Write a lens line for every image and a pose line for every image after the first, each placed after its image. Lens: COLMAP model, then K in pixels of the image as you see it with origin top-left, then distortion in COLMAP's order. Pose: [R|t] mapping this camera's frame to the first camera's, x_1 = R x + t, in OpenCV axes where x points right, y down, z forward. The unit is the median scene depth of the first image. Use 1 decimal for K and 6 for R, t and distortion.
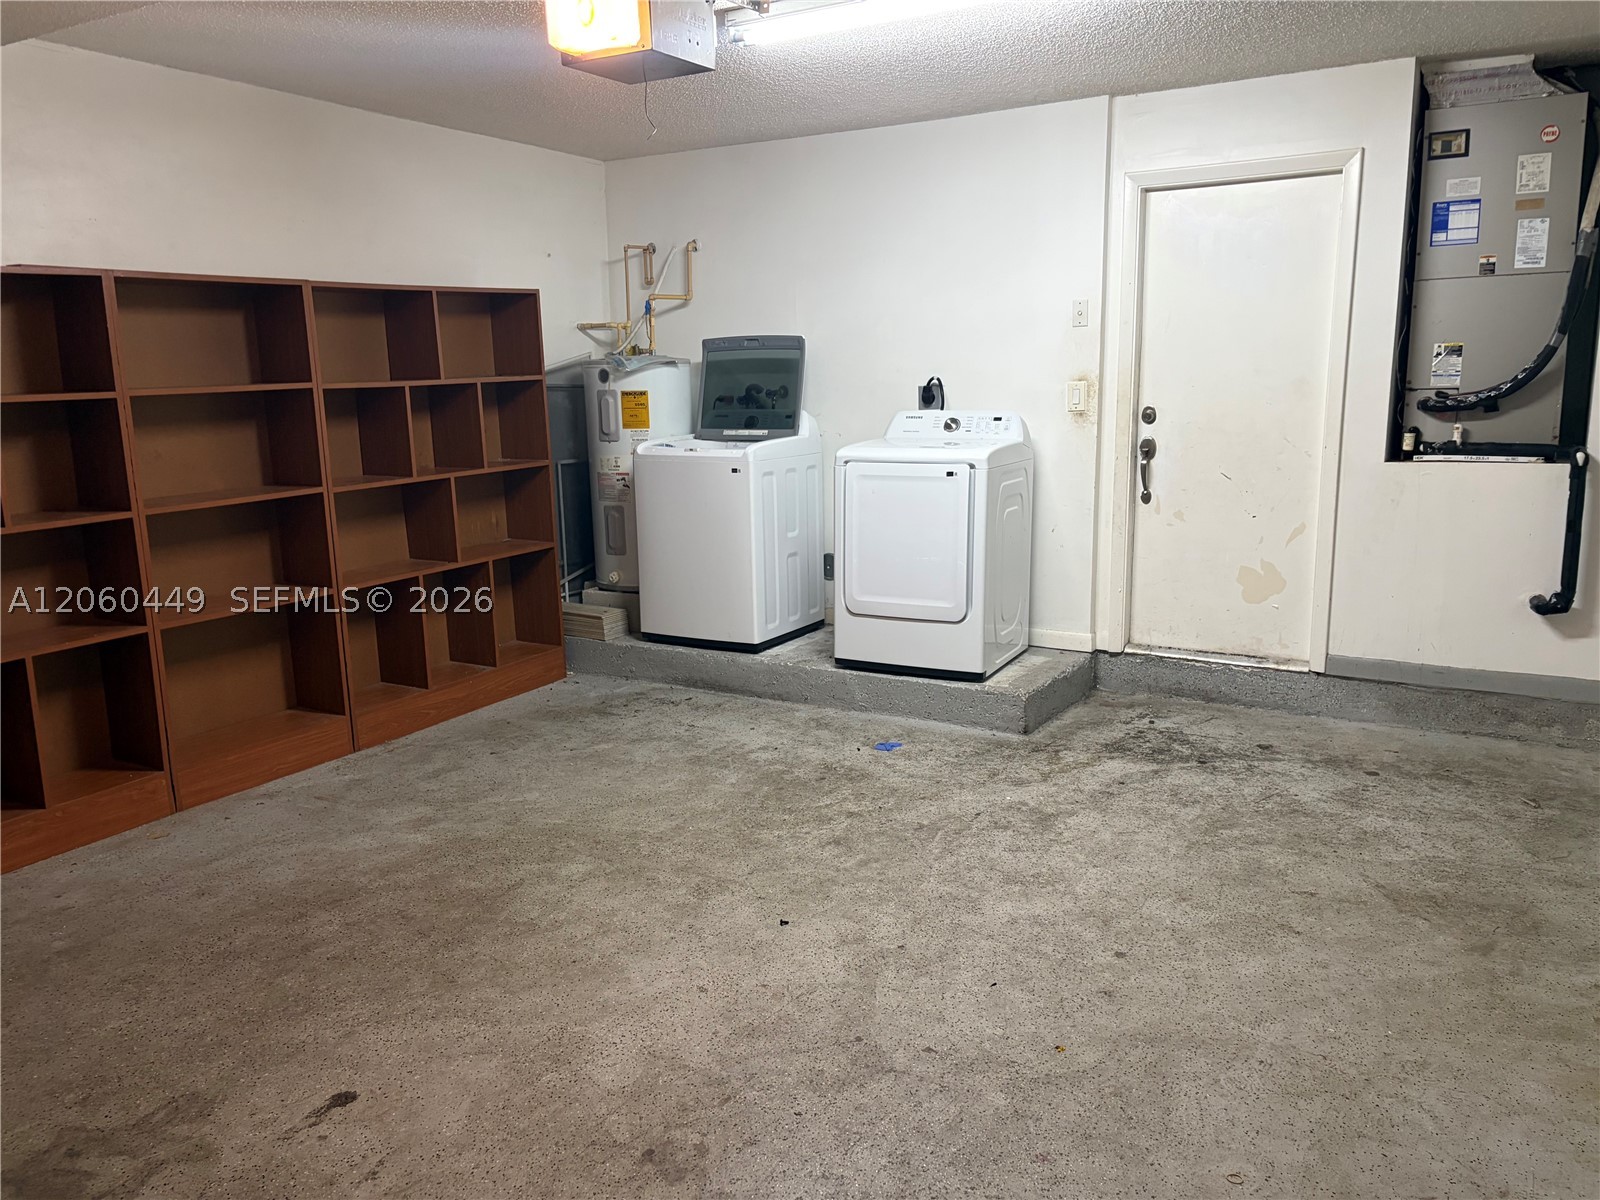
lens RADIAL K [[1223.5, 0, 795.2], [0, 1223.5, 598.8], [0, 0, 1]] dist [0.069000, -0.066179]
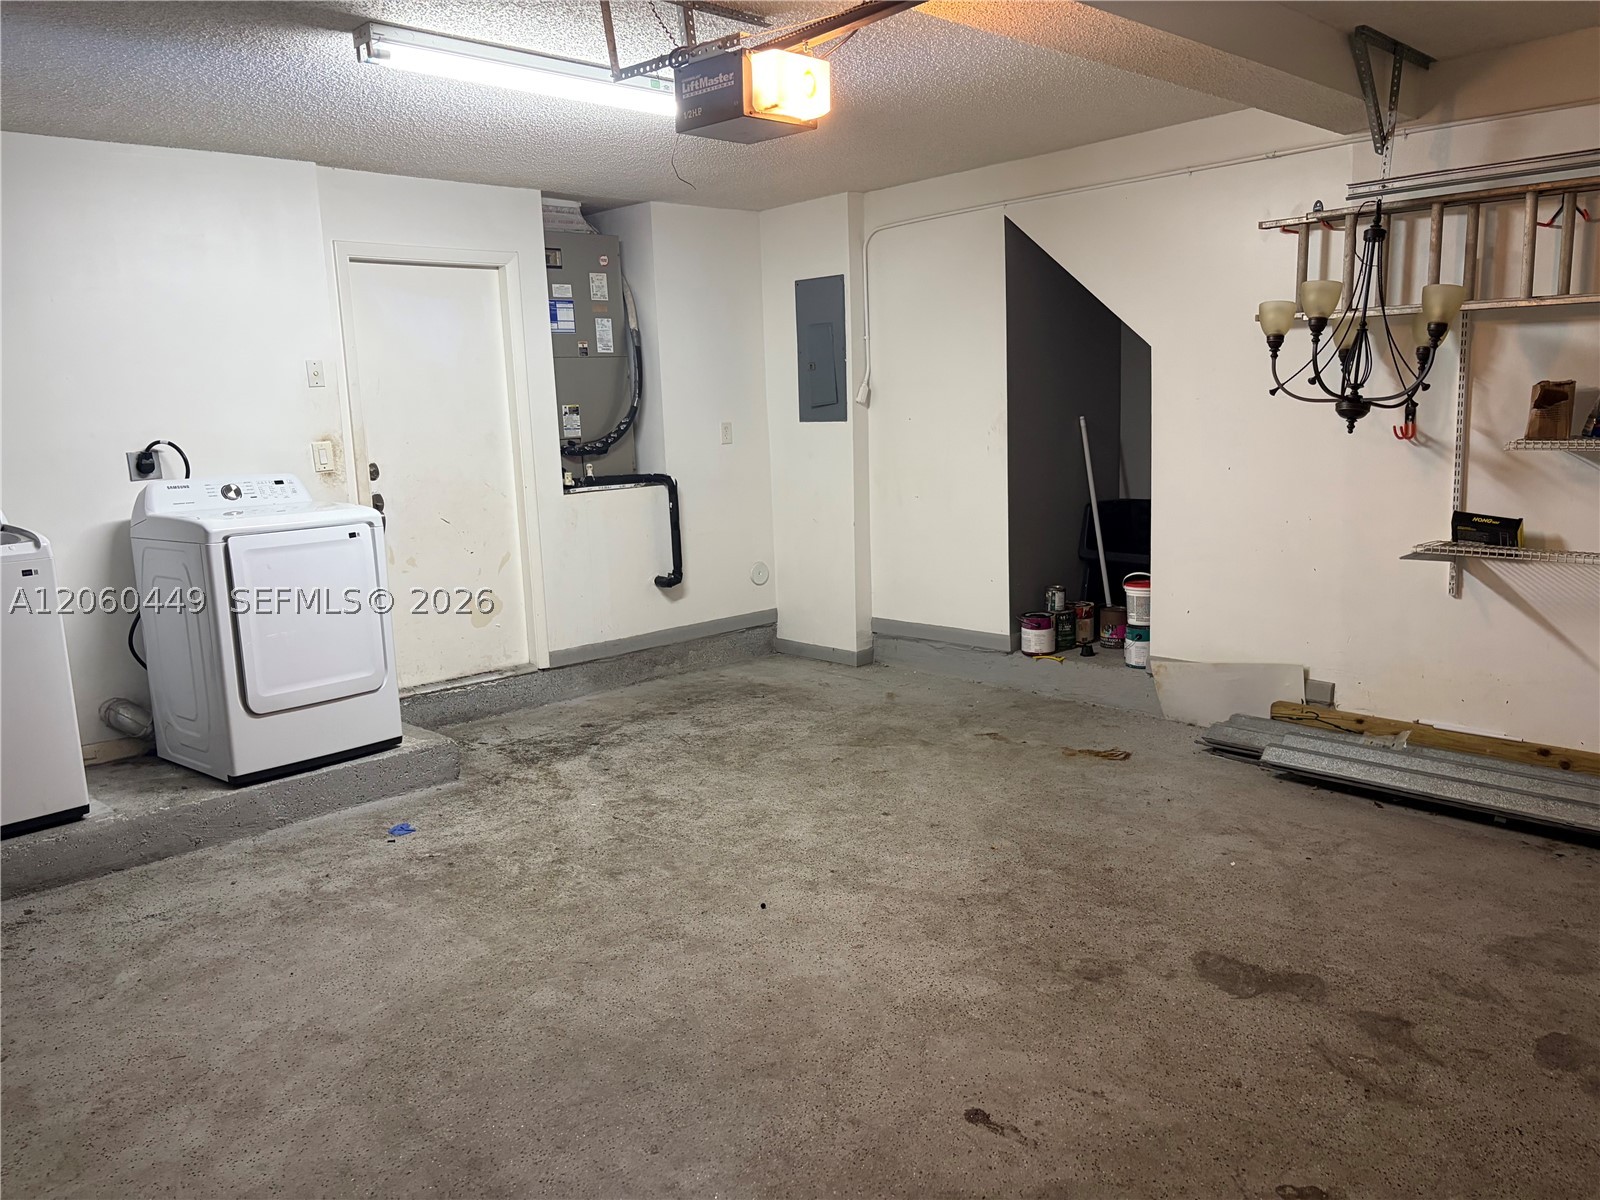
lens RADIAL K [[1223.5, 0, 799.0], [0, 1223.5, 597.5], [0, 0, 1]] dist [0.069000, -0.066179]
pose [[0.258083, -0.144237, 0.955295, -0.739357], [0.215280, 0.972518, 0.088677, -0.069949], [-0.941832, 0.182770, 0.282042, 0.445417]]
